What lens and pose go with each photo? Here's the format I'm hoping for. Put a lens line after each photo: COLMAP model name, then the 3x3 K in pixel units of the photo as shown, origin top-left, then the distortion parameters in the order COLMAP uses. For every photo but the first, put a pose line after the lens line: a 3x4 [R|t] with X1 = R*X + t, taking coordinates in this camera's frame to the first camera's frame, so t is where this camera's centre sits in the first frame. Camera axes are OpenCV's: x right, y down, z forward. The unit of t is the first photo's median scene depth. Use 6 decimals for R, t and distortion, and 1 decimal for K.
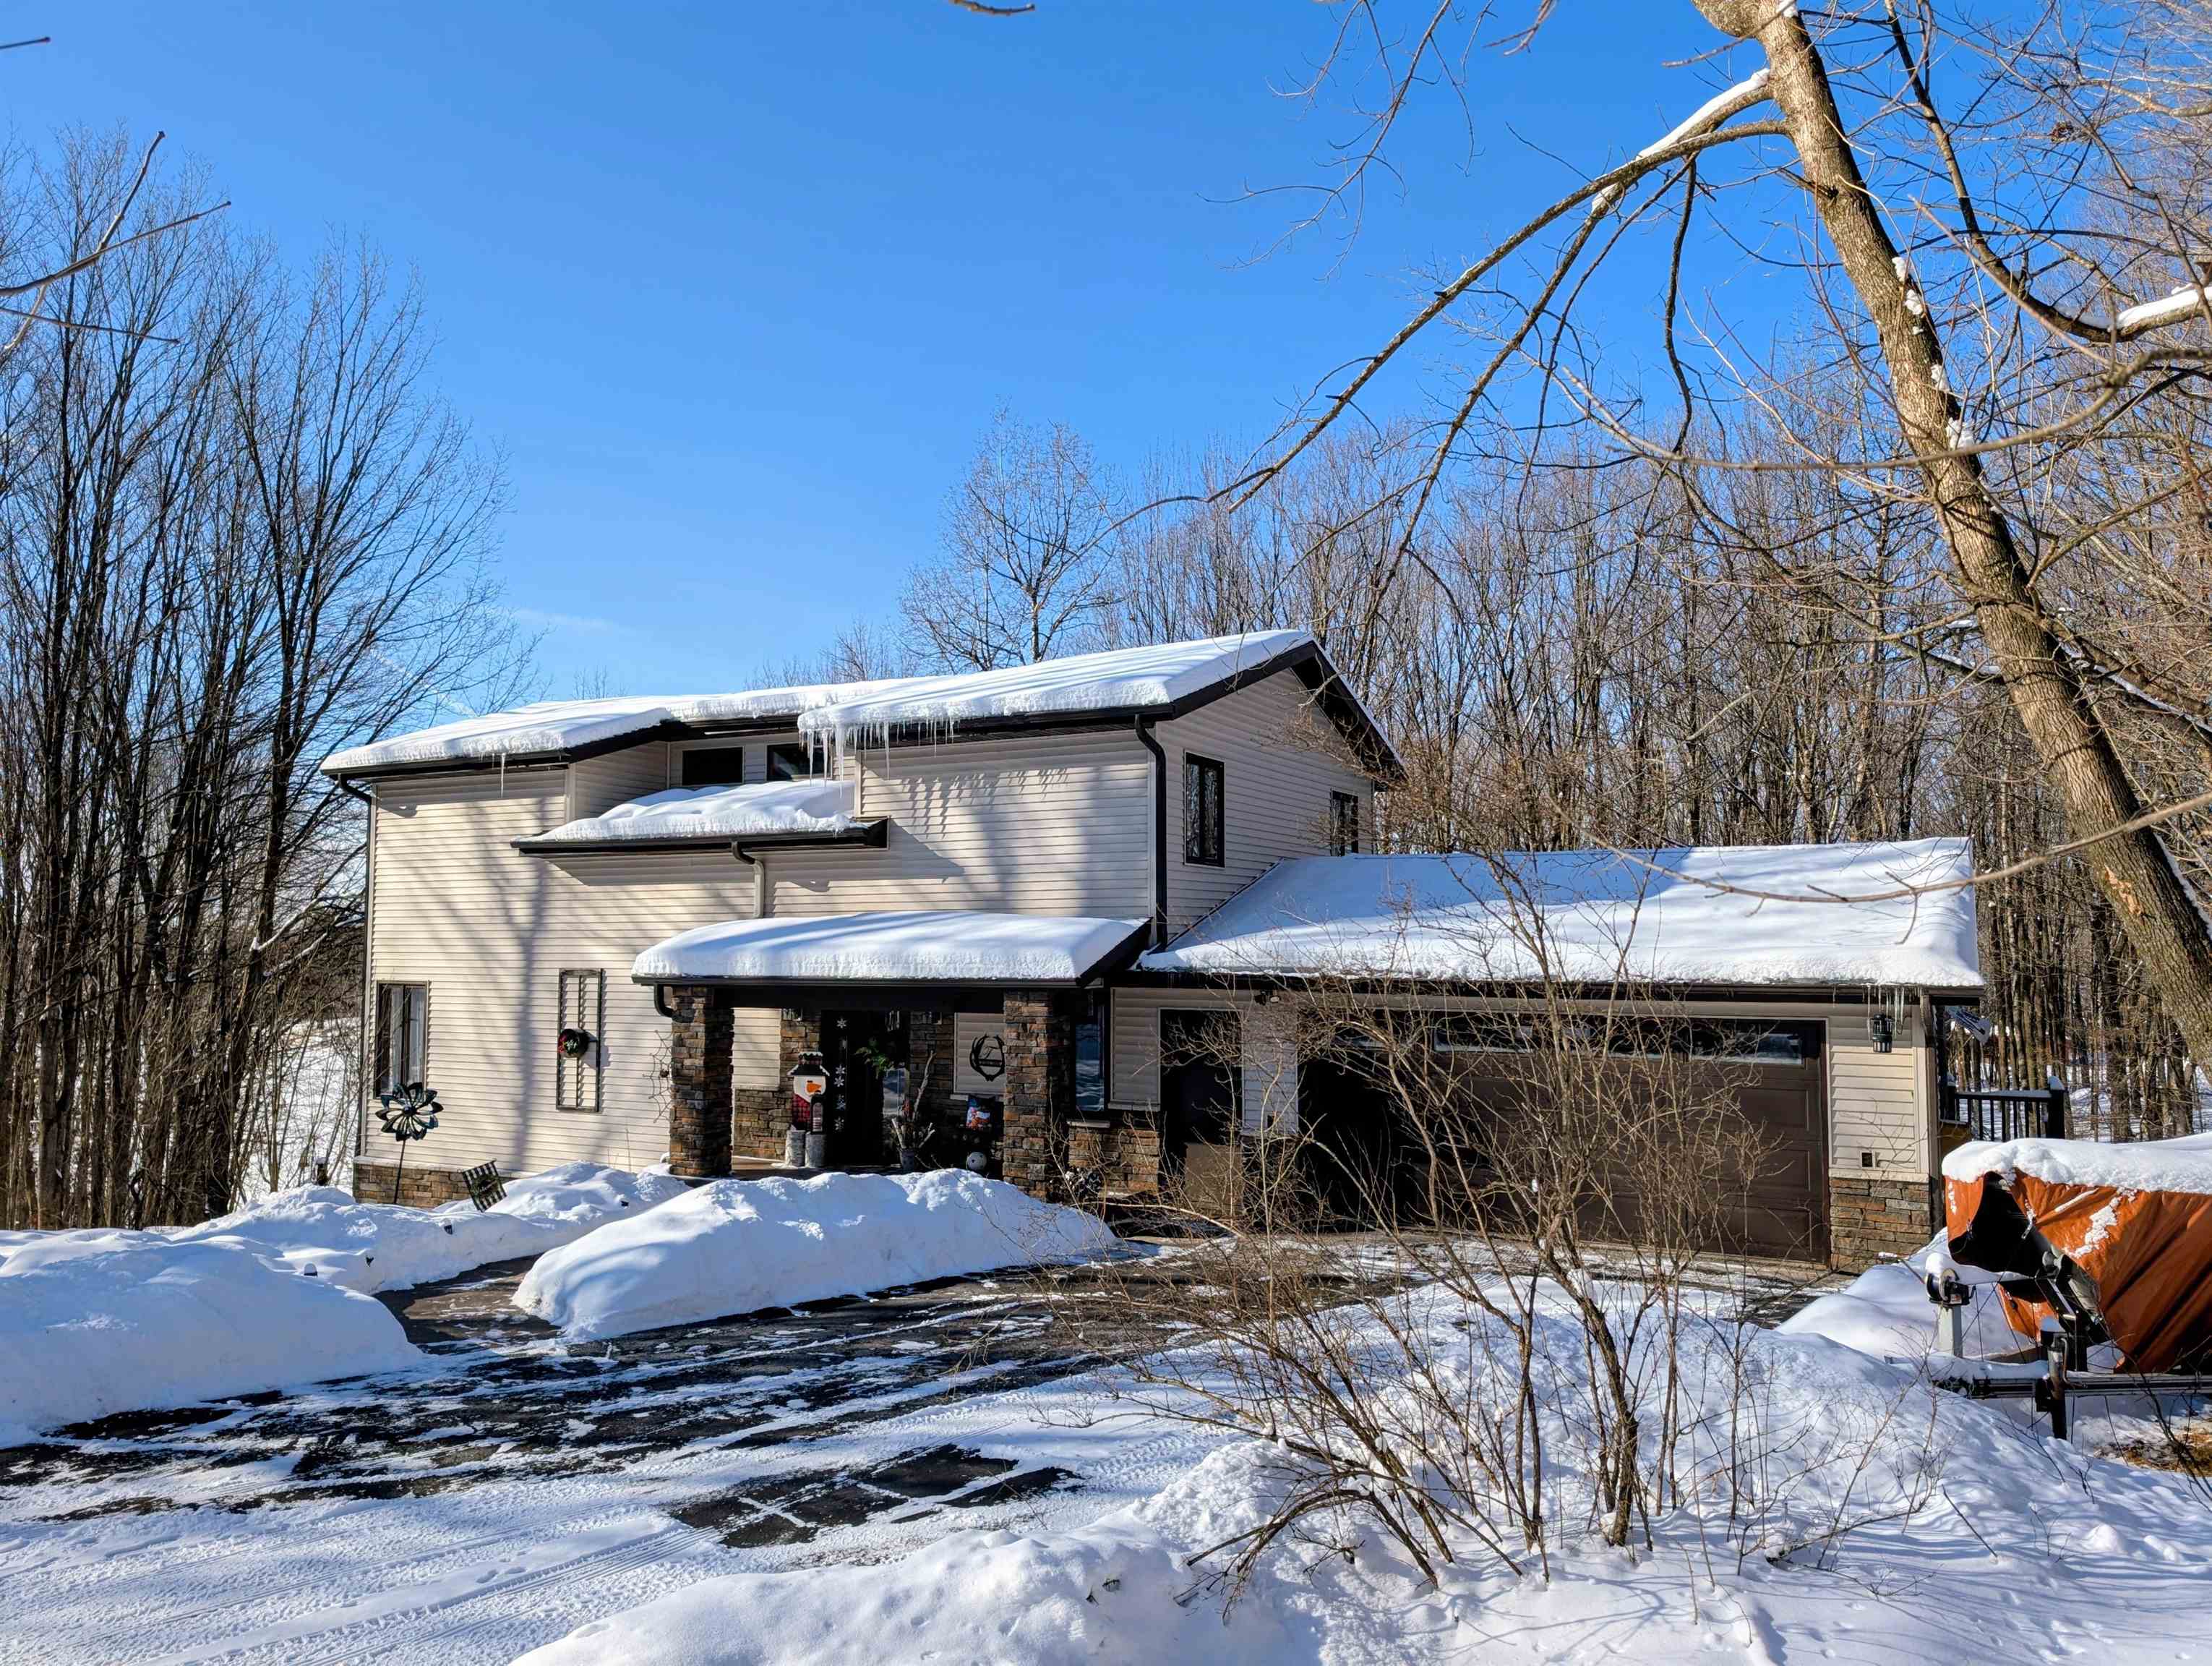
lens RADIAL K [[1557.6, 0, 1093.0], [0, 1557.6, 833.9], [0, 0, 1]] dist [0.026220, -0.026431]
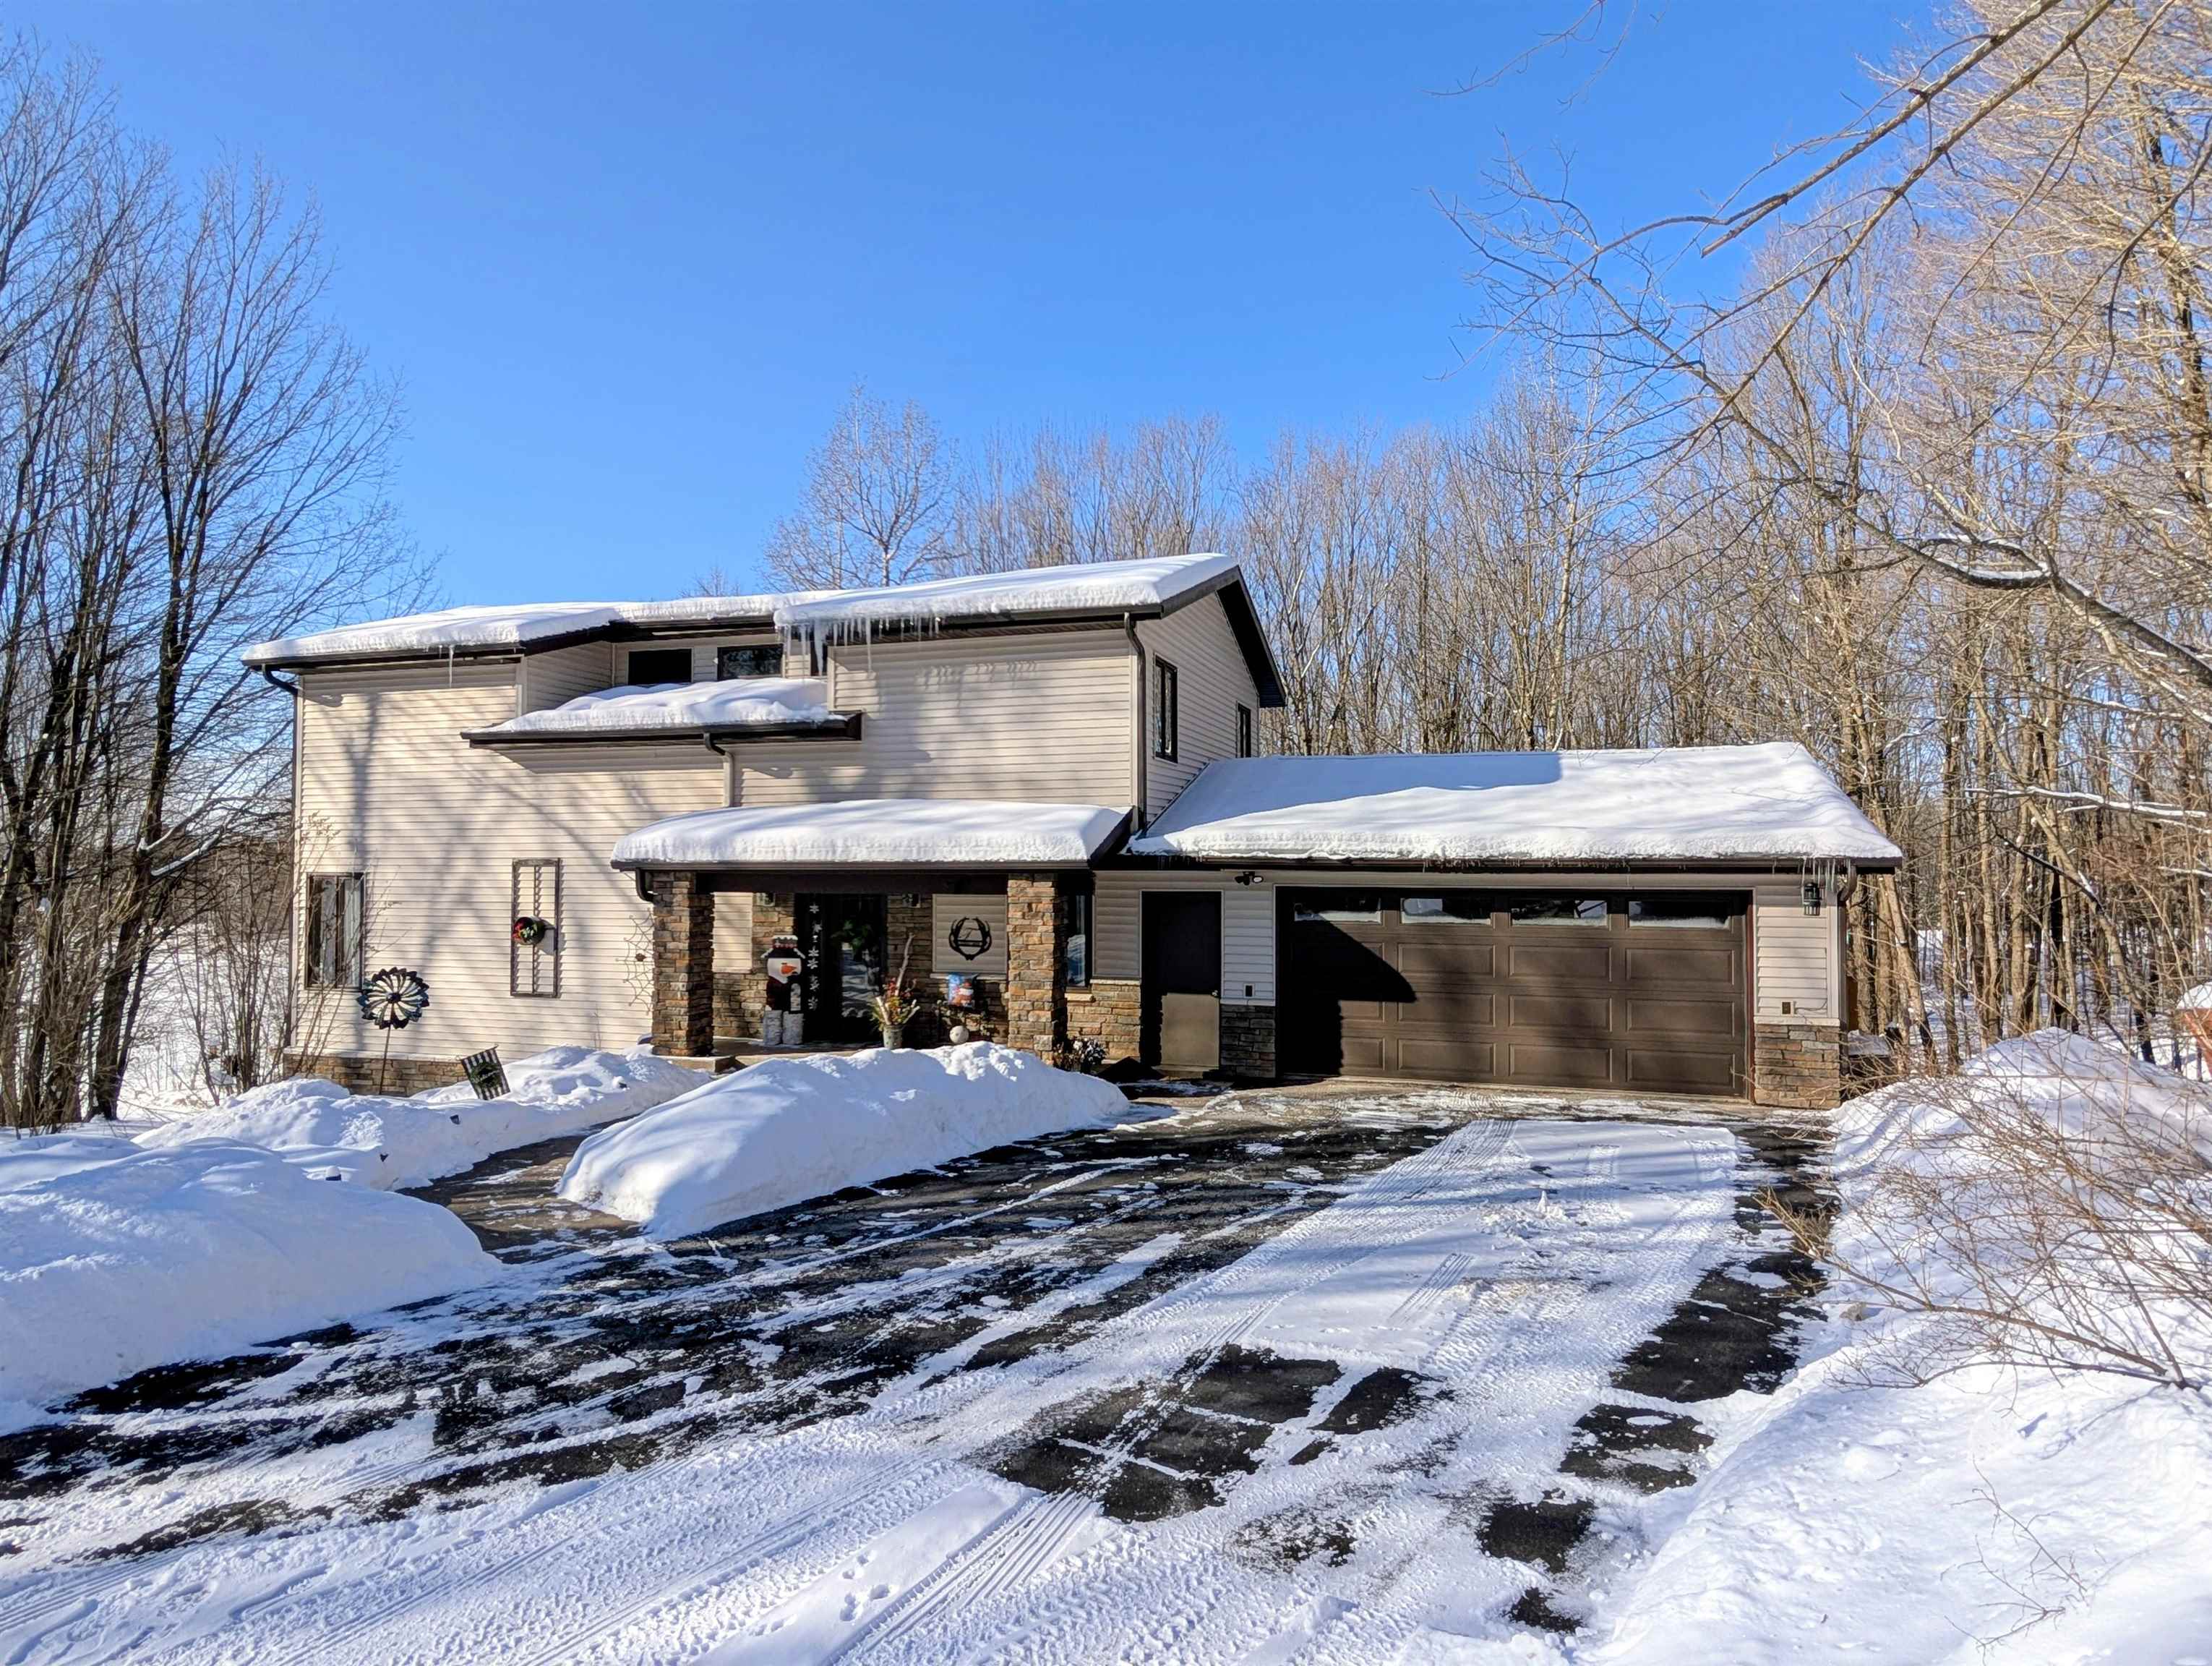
lens RADIAL K [[1229.0, 0, 1104.3], [0, 1229.0, 824.0], [0, 0, 1]] dist [-0.006005, -0.001640]
pose [[0.979544, 0.004734, 0.201175, -0.155694], [-0.012898, 0.999145, 0.039292, 0.034058], [-0.200817, -0.041083, 0.978767, 0.174024]]
